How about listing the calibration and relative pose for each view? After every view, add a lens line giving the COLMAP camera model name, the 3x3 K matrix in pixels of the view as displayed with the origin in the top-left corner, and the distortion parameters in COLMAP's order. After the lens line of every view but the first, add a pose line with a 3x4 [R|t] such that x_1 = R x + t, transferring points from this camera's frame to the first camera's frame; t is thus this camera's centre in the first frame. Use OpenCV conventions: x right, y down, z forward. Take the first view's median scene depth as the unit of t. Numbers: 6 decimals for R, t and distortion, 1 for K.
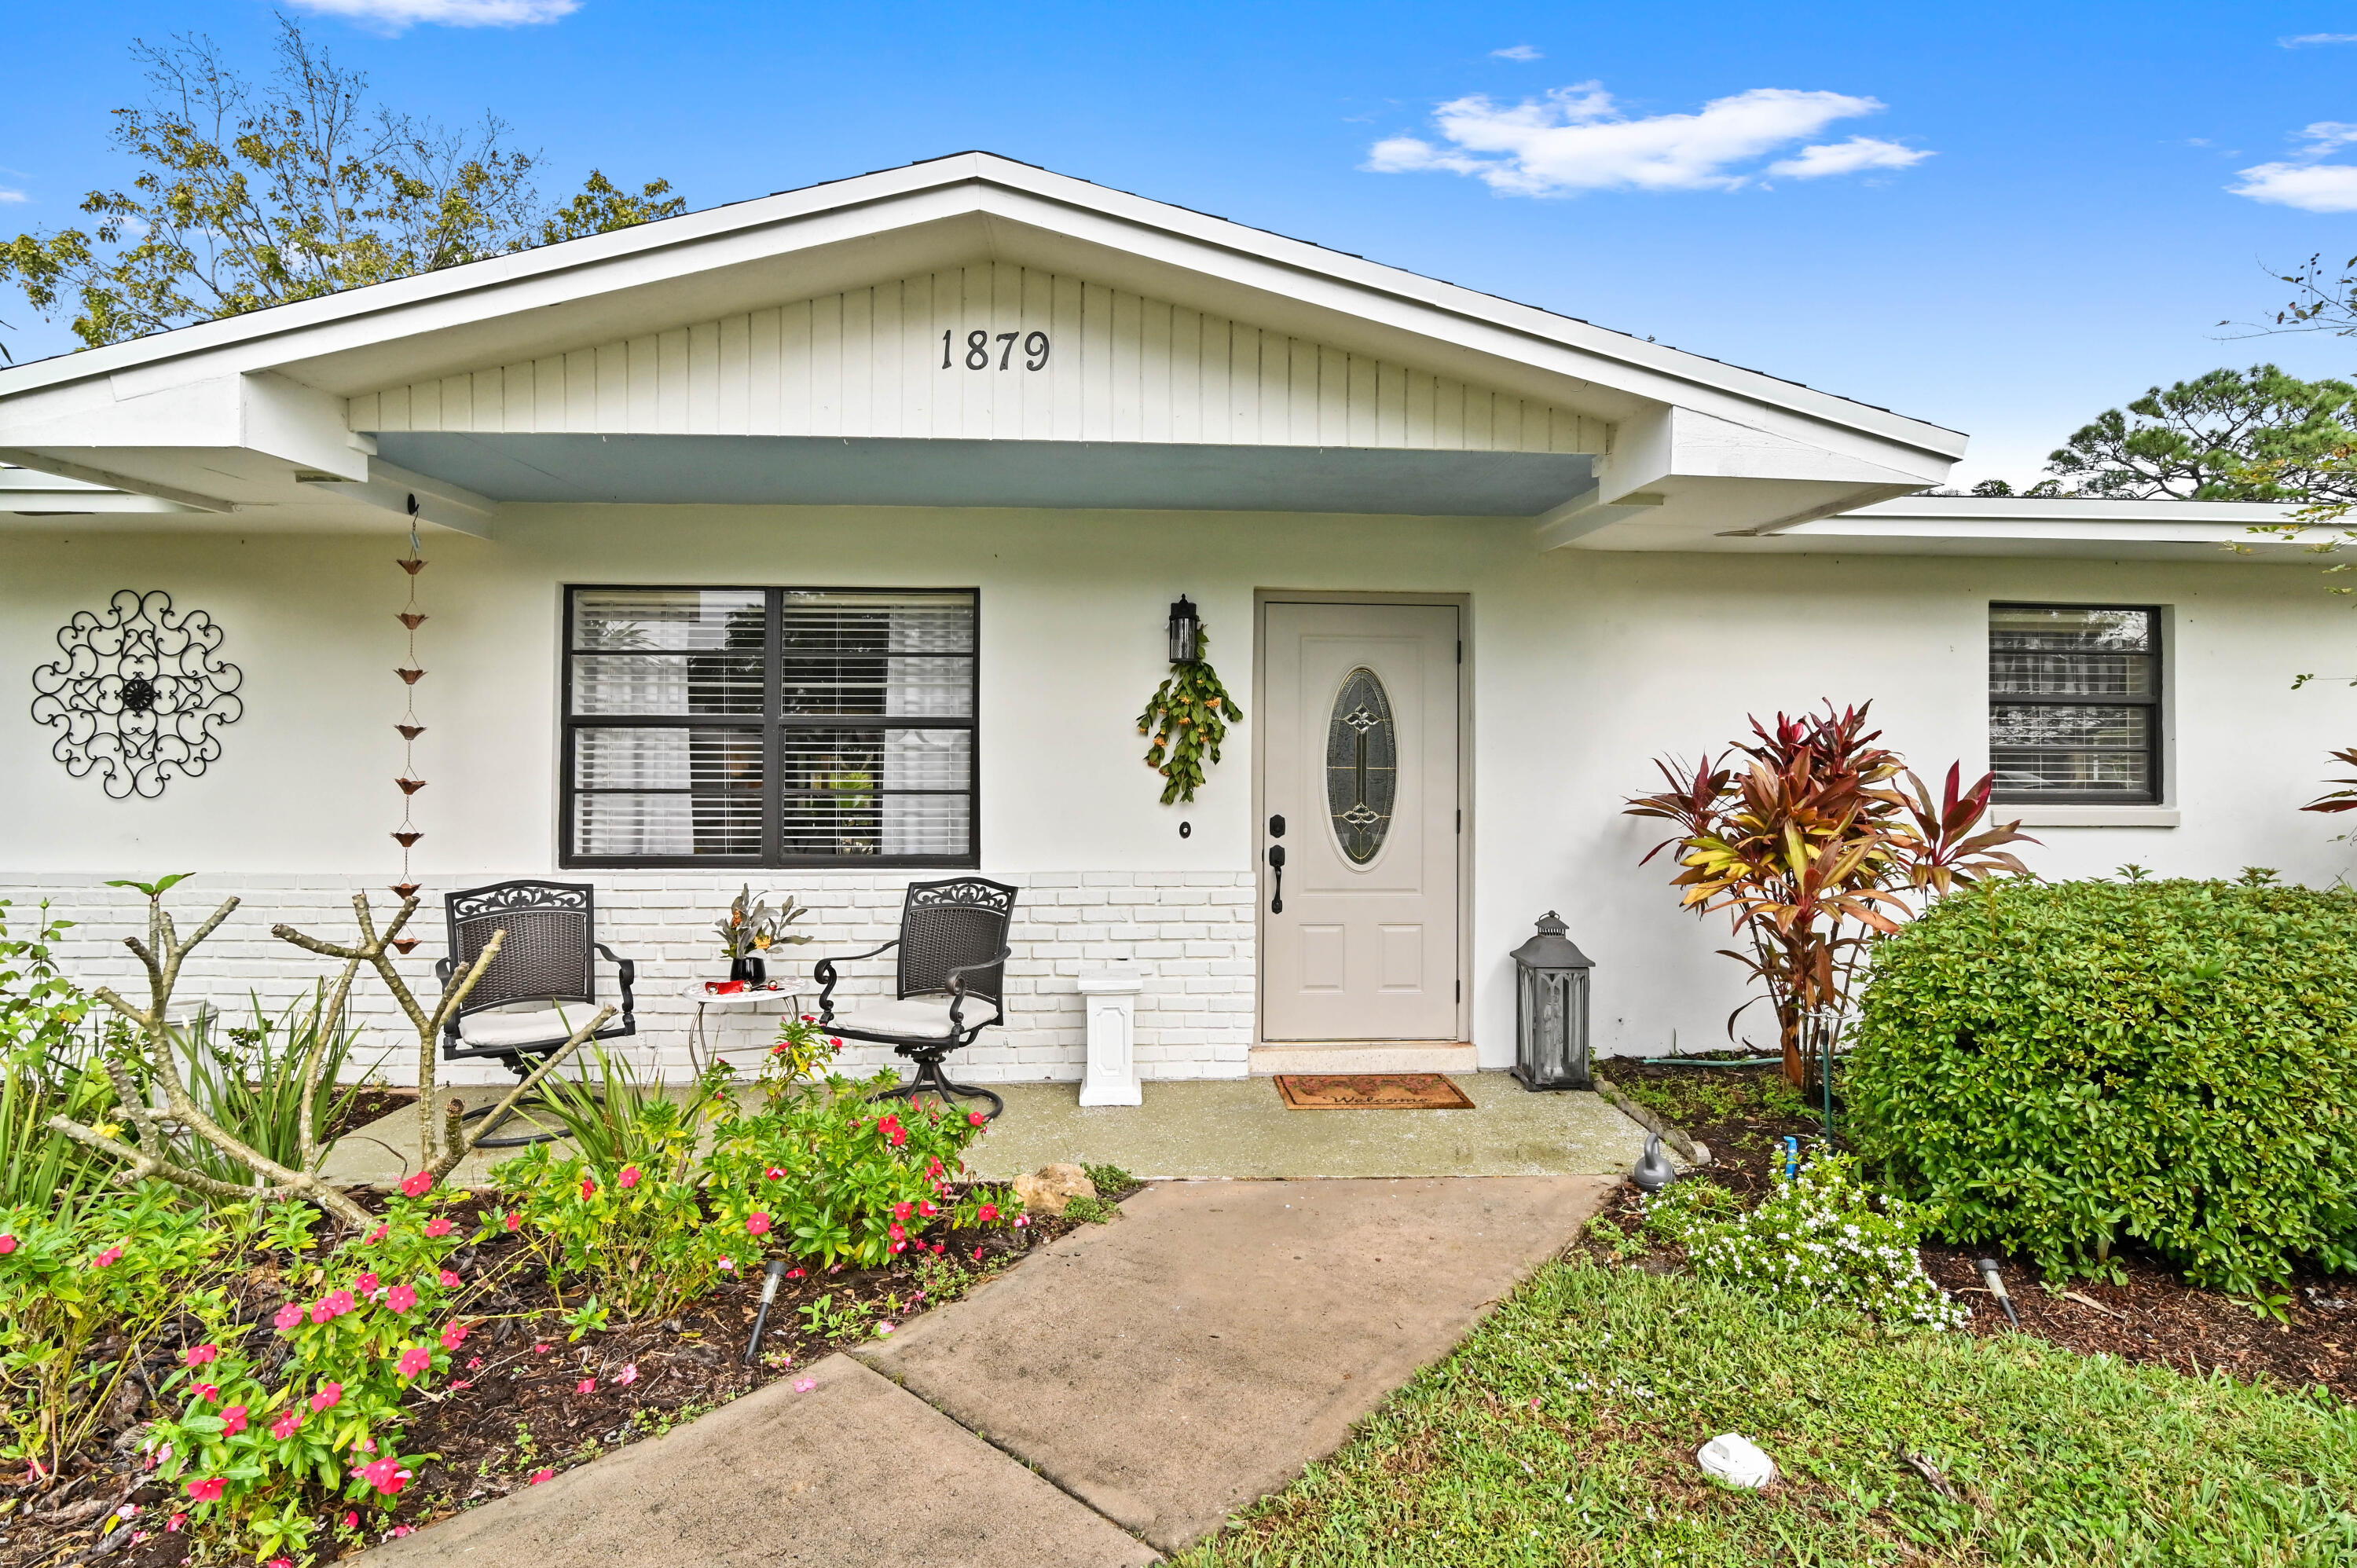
lens RADIAL K [[1100.3, 0, 1176.0], [0, 1100.3, 777.9], [0, 0, 1]] dist [-0.017201, -0.000171]
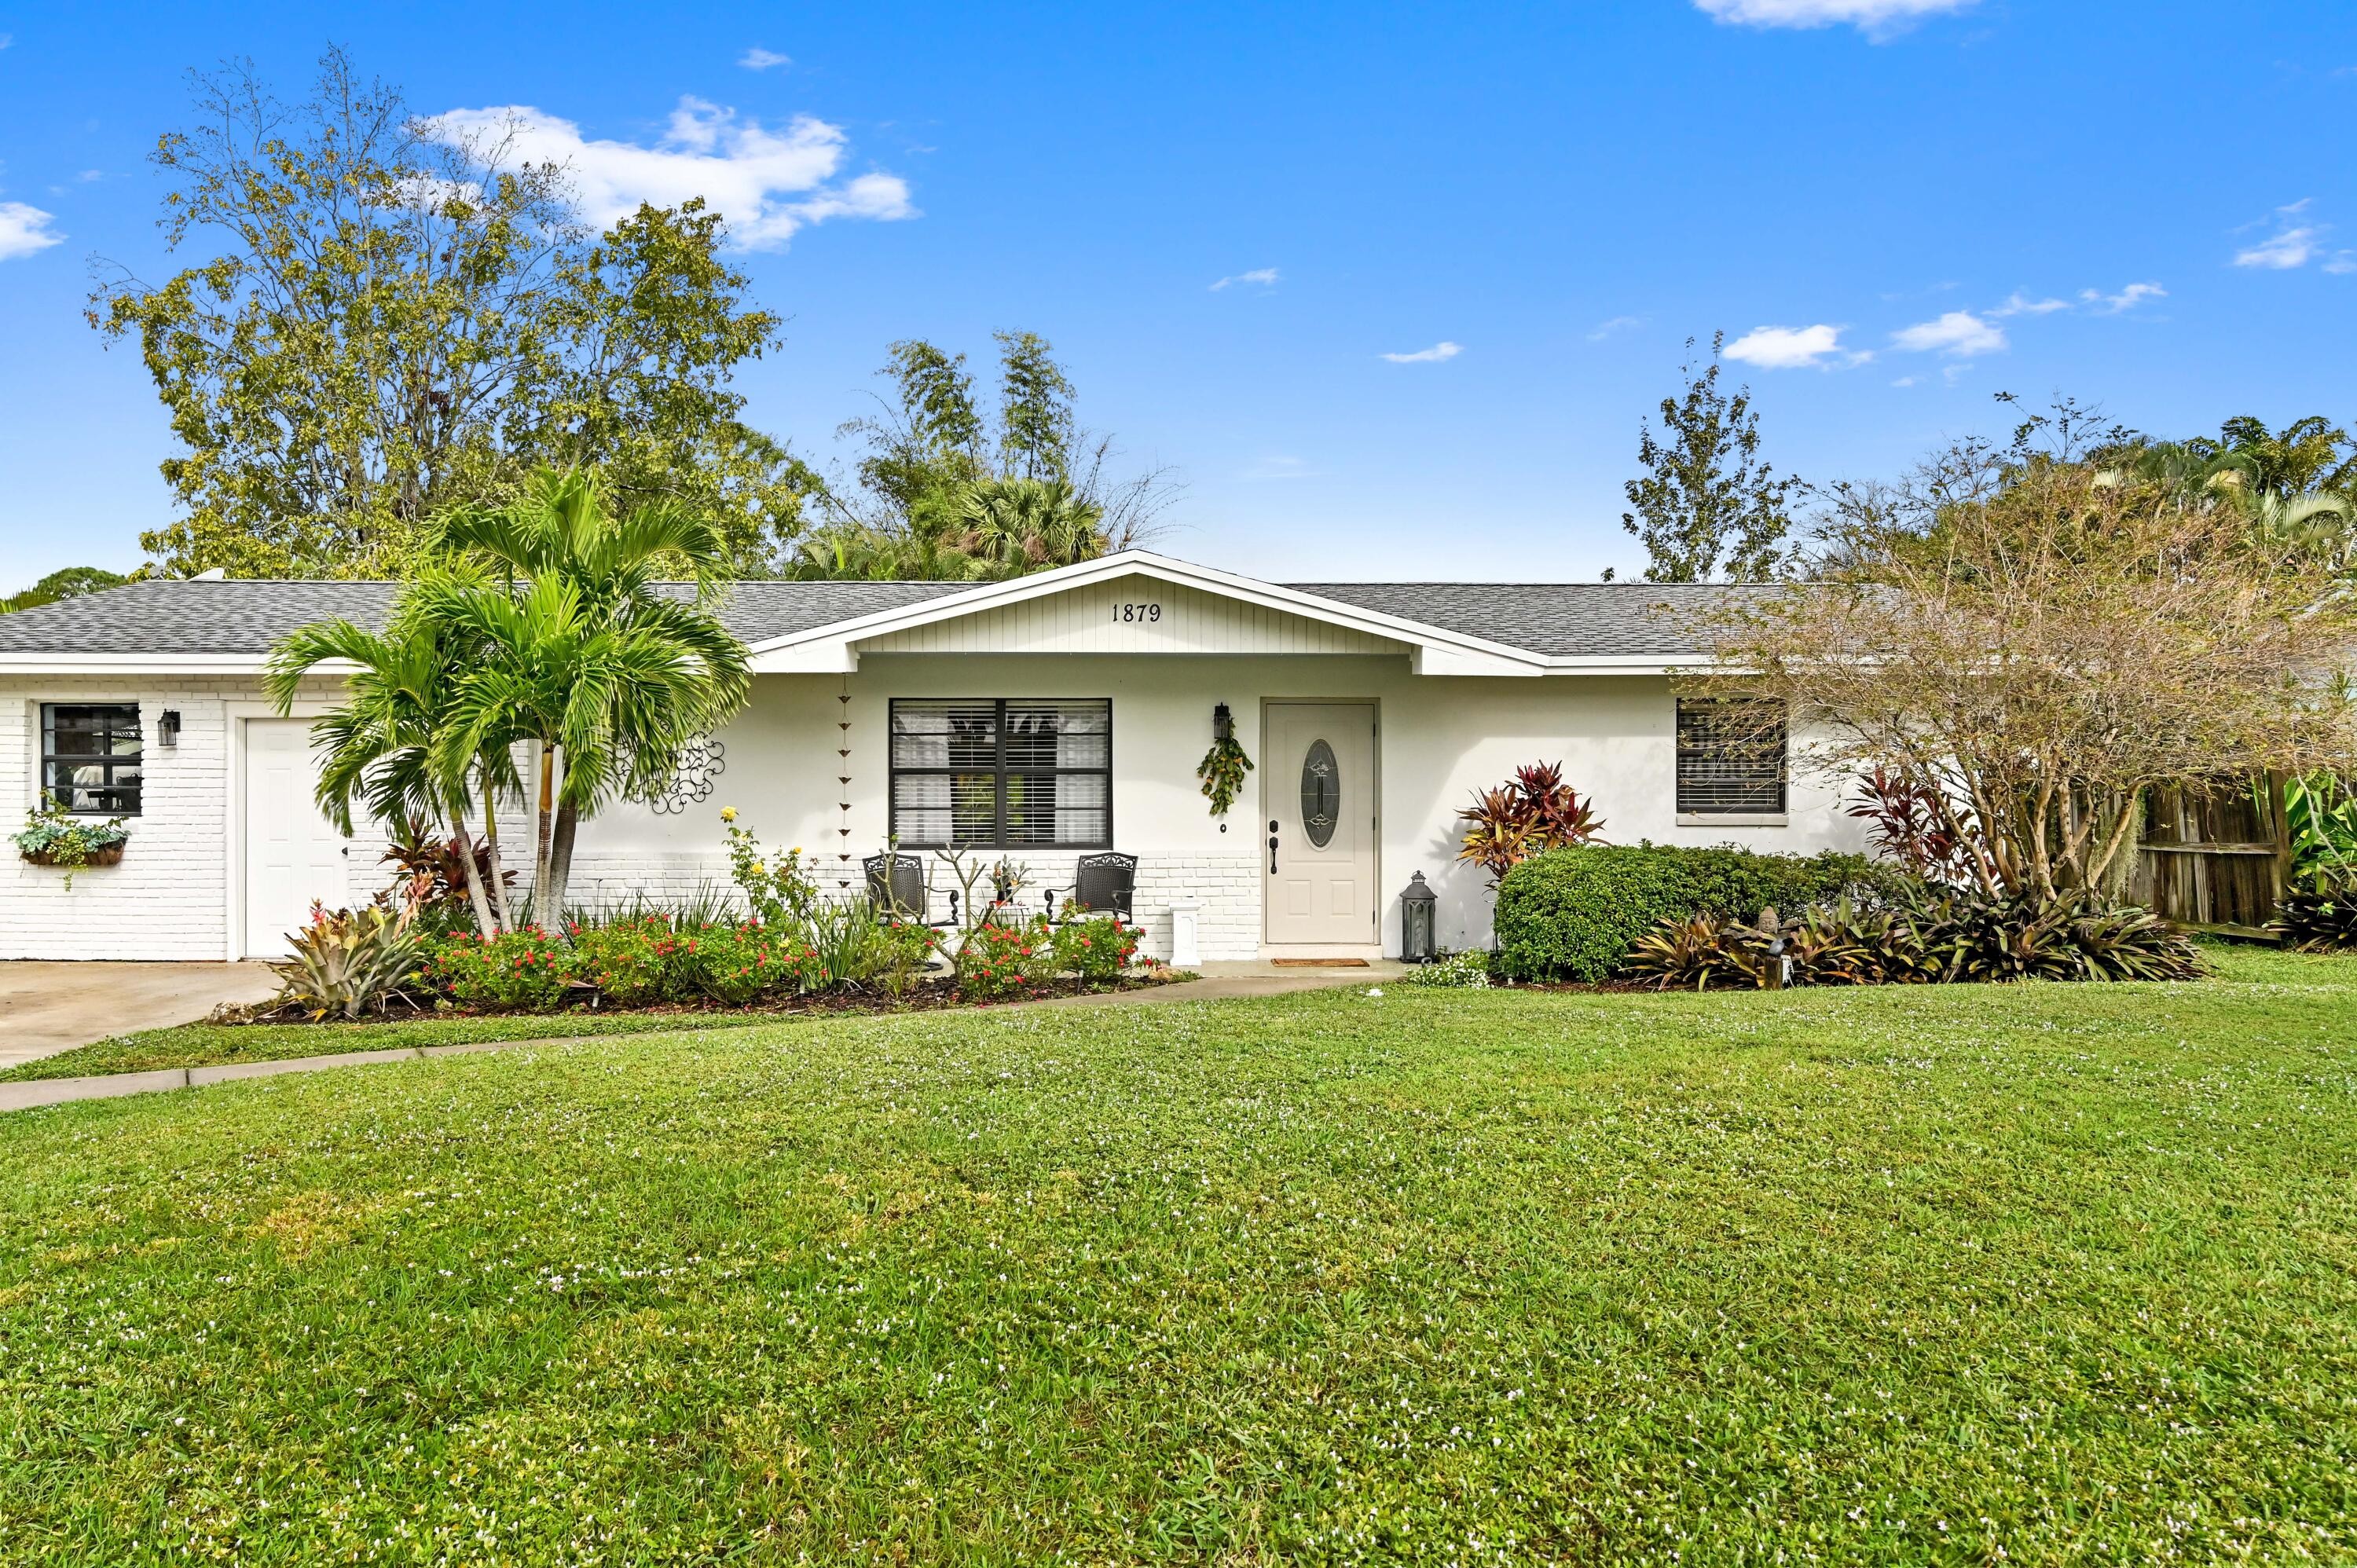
lens RADIAL K [[1982.1, 0, 1169.8], [0, 1982.1, 787.9], [0, 0, 1]] dist [-0.002466, -0.004202]
pose [[0.999185, -0.004696, -0.040099, 0.052733], [0.004021, 0.999849, -0.016892, 0.035058], [0.040172, 0.016717, 0.999053, -2.341166]]
